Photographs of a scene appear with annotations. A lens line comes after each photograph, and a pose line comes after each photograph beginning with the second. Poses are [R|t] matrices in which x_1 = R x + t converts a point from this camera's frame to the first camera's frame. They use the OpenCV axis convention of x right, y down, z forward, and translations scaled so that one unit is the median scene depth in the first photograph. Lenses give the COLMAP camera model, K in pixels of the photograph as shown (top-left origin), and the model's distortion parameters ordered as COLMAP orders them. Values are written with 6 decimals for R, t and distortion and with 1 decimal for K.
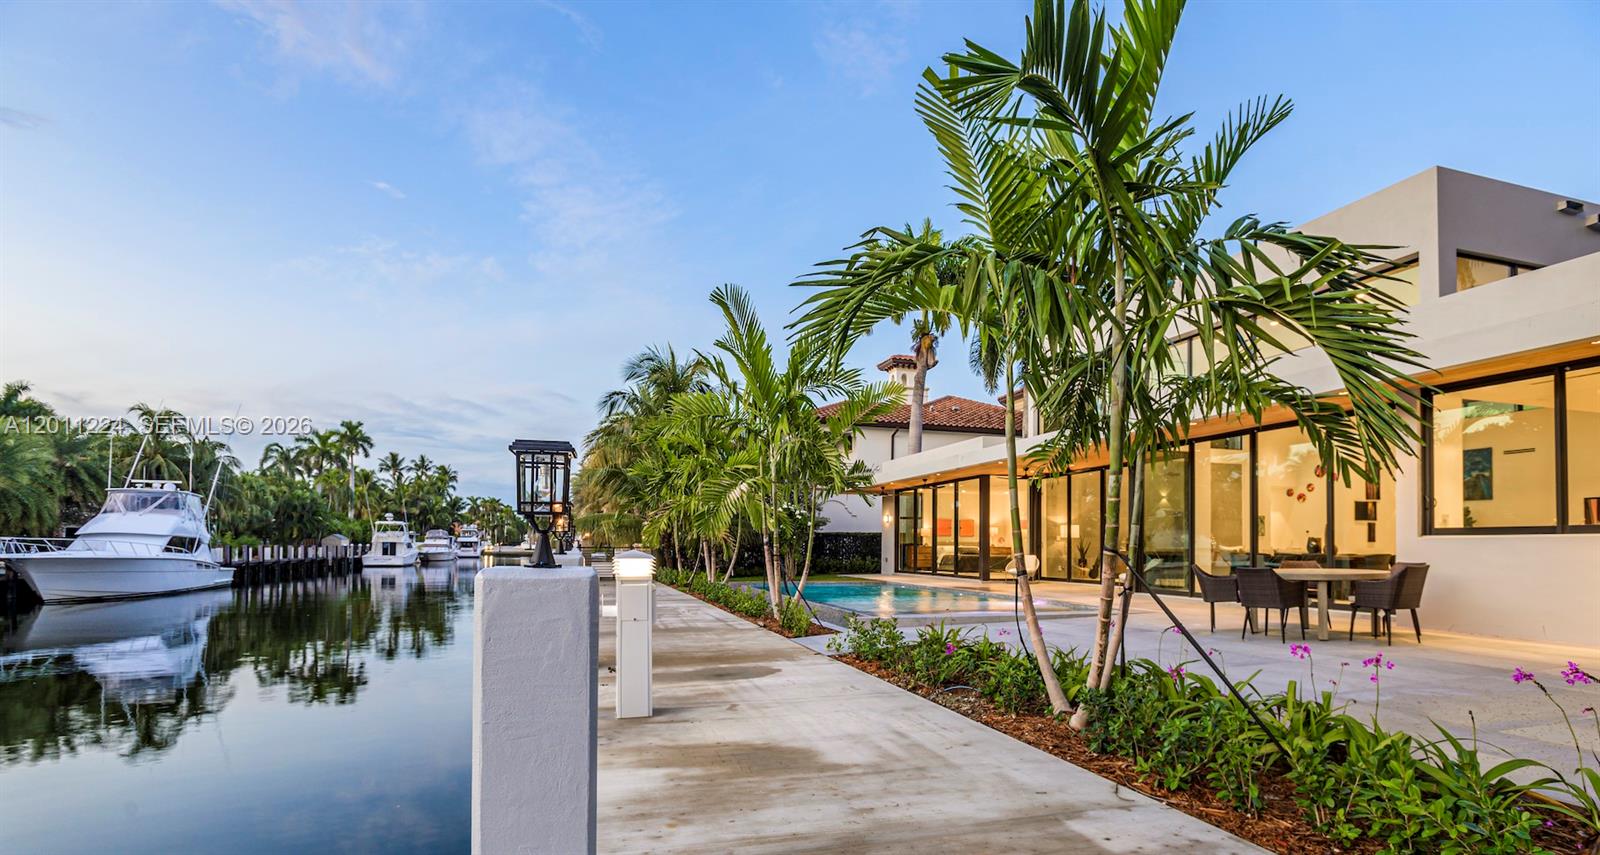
lens RADIAL K [[698.3, 0, 800.0], [0, 698.3, 427.5], [0, 0, 1]] dist [0.000412, 0.000055]
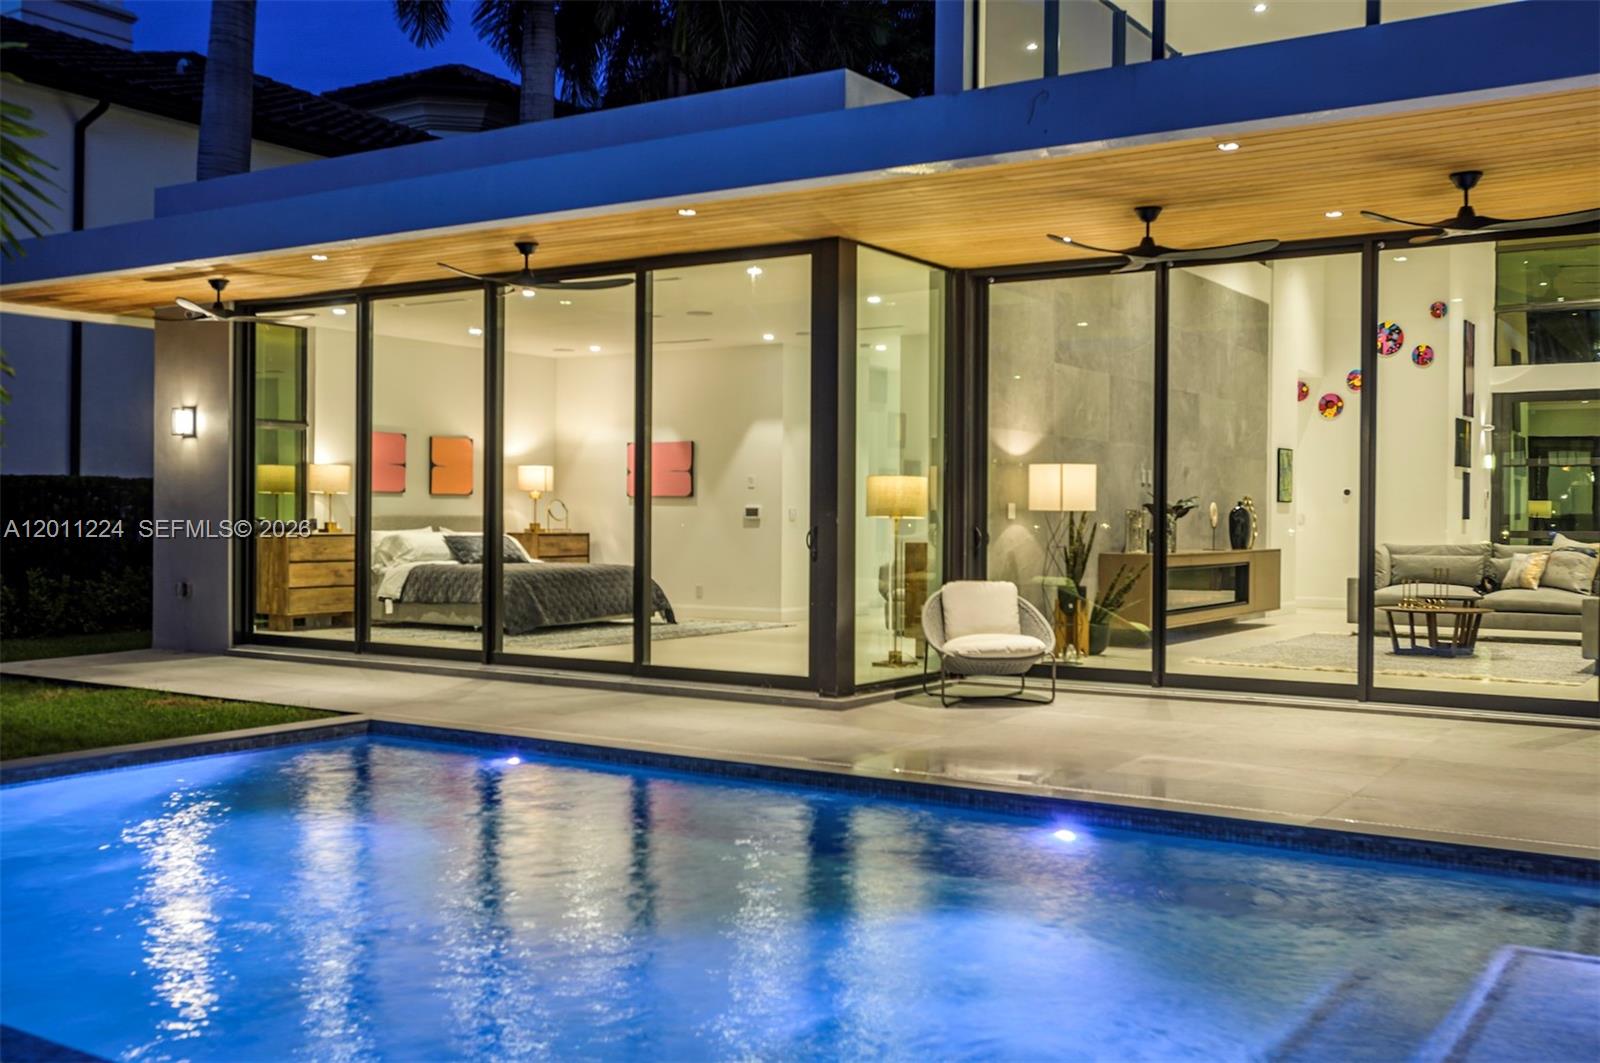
lens RADIAL K [[1541.5, 0, 800.0], [0, 1541.5, 531.5], [0, 0, 1]] dist [-0.003932, -0.003527]
pose [[0.762547, -0.005877, 0.646906, -0.051920], [-0.111910, 0.983685, 0.140851, 0.074714], [-0.637180, -0.179801, 0.749448, 0.493031]]
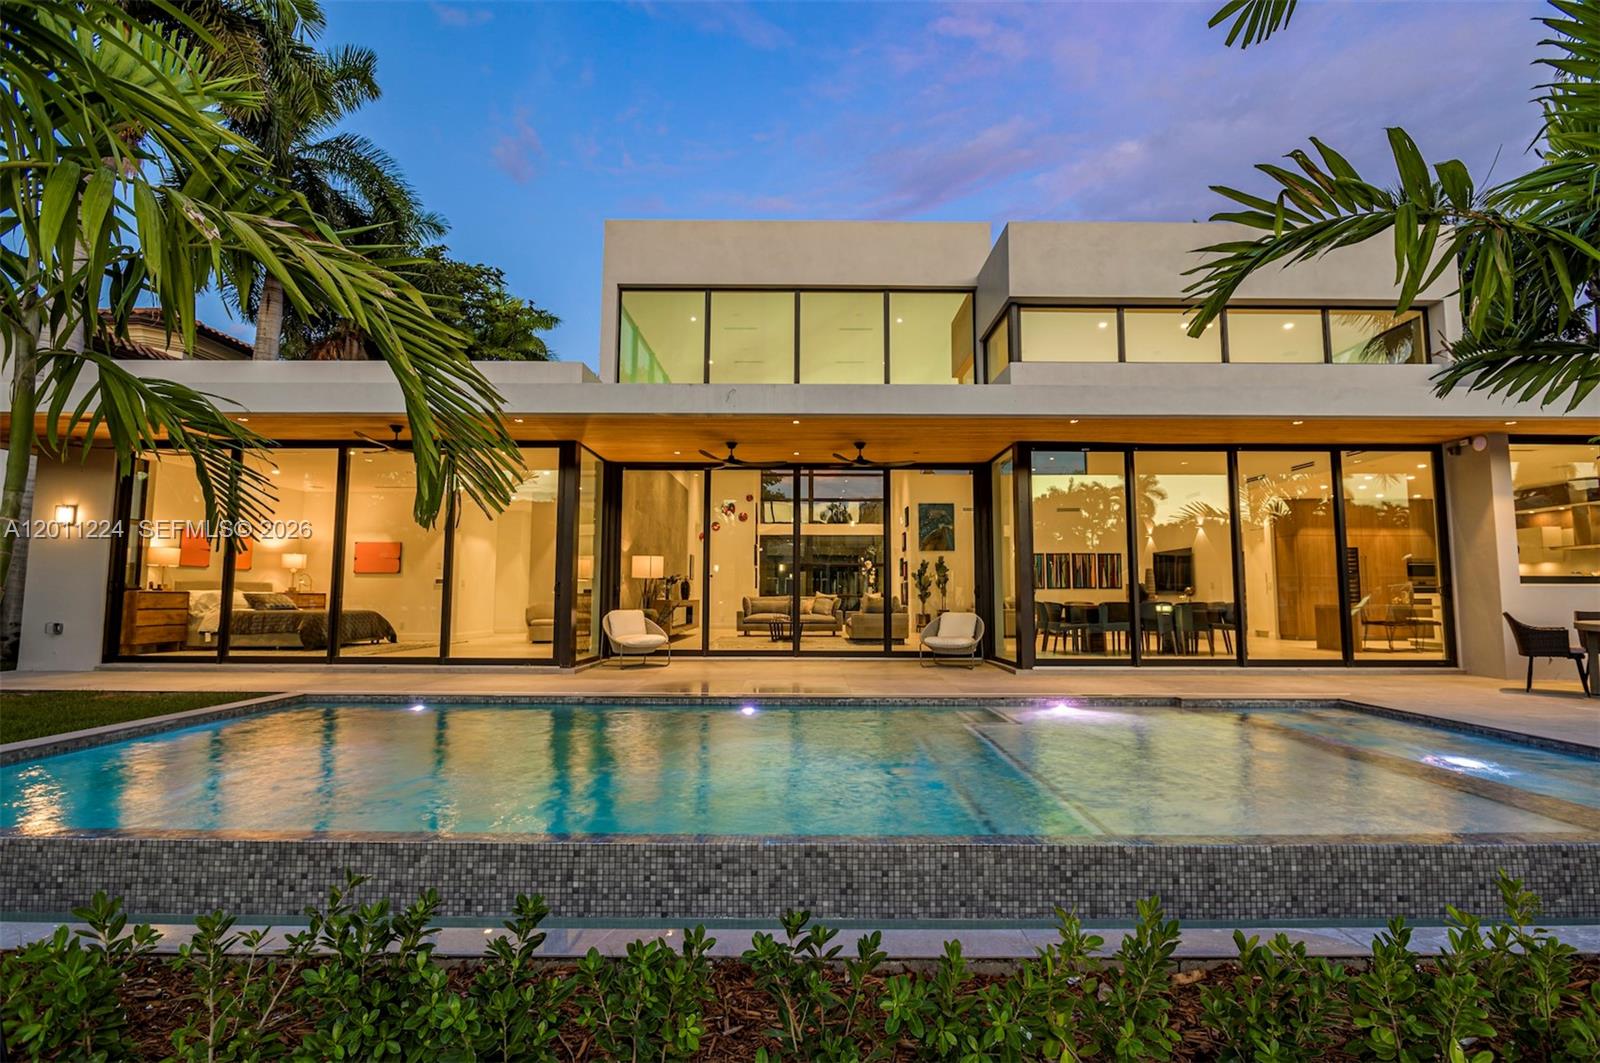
lens RADIAL K [[753.4, 0, 800.0], [0, 753.4, 531.5], [0, 0, 1]] dist [-0.009582, 0.000057]
pose [[0.289019, 0.079312, 0.954032, -0.128637], [-0.161698, 0.986288, -0.033008, 0.096013], [-0.943569, -0.144725, 0.297881, 0.559919]]
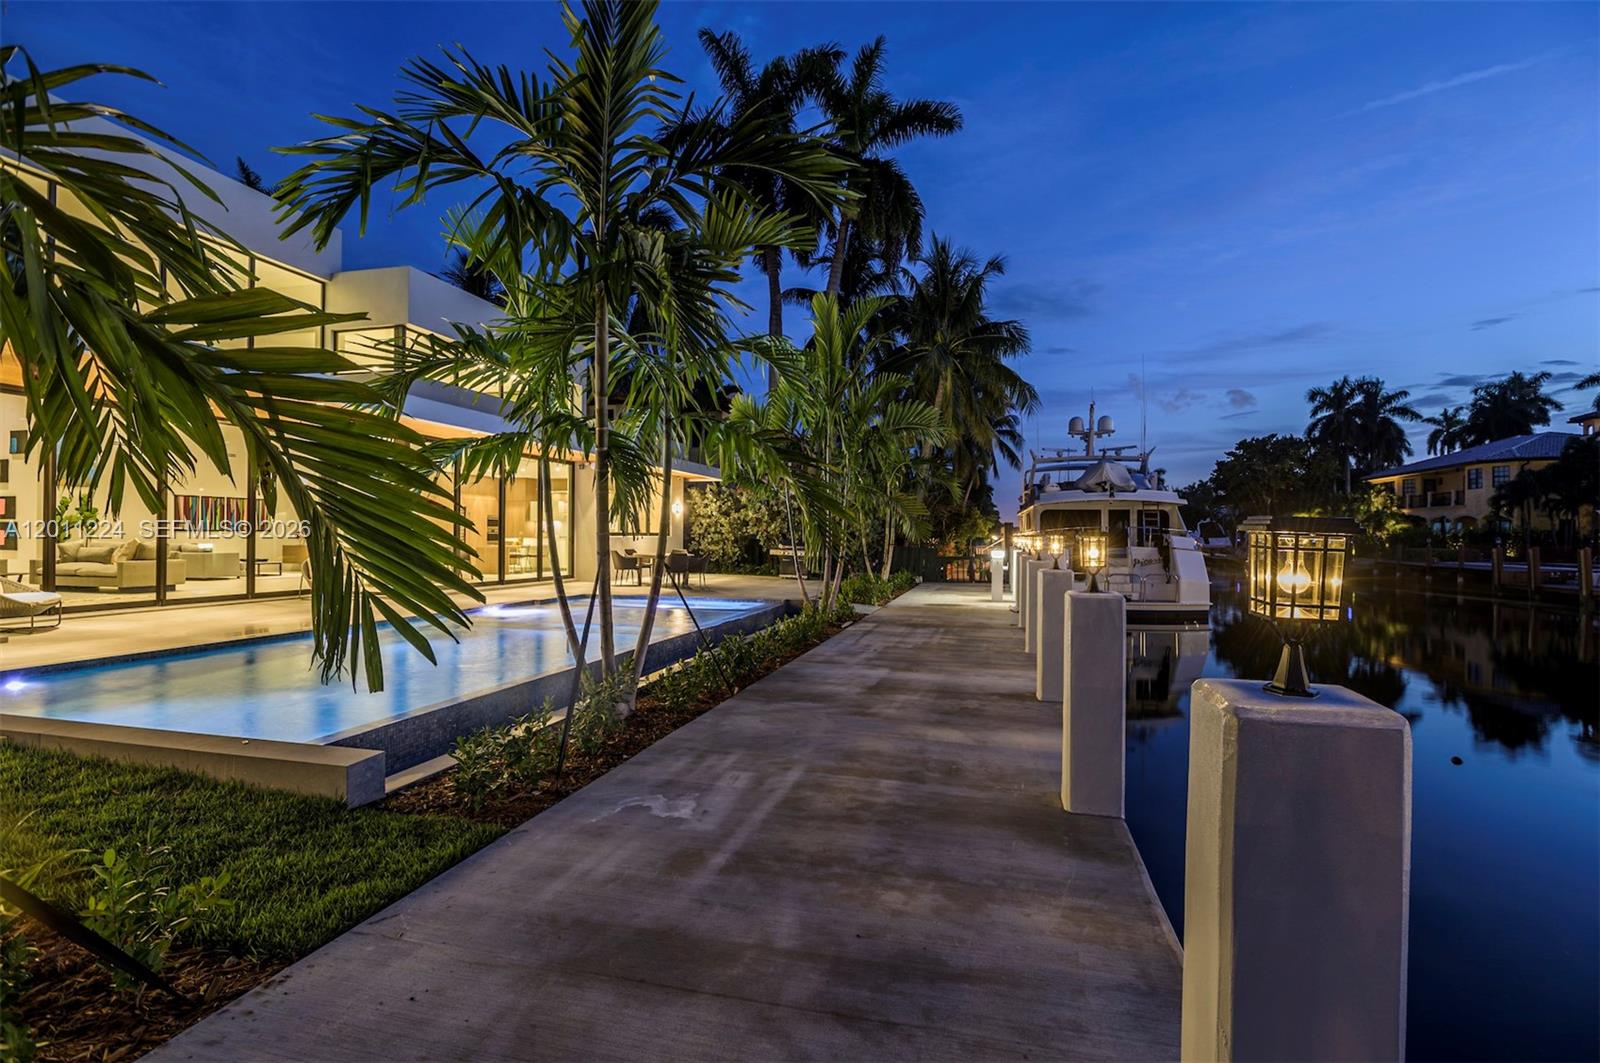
lens RADIAL K [[764.4, 0, 800.0], [0, 764.4, 531.5], [0, 0, 1]] dist [-0.006367, -0.000368]
pose [[-0.851524, -0.007992, 0.524255, -0.251417], [-0.099099, 0.984315, -0.145956, 0.140169], [-0.514865, -0.176238, -0.838960, 0.877483]]
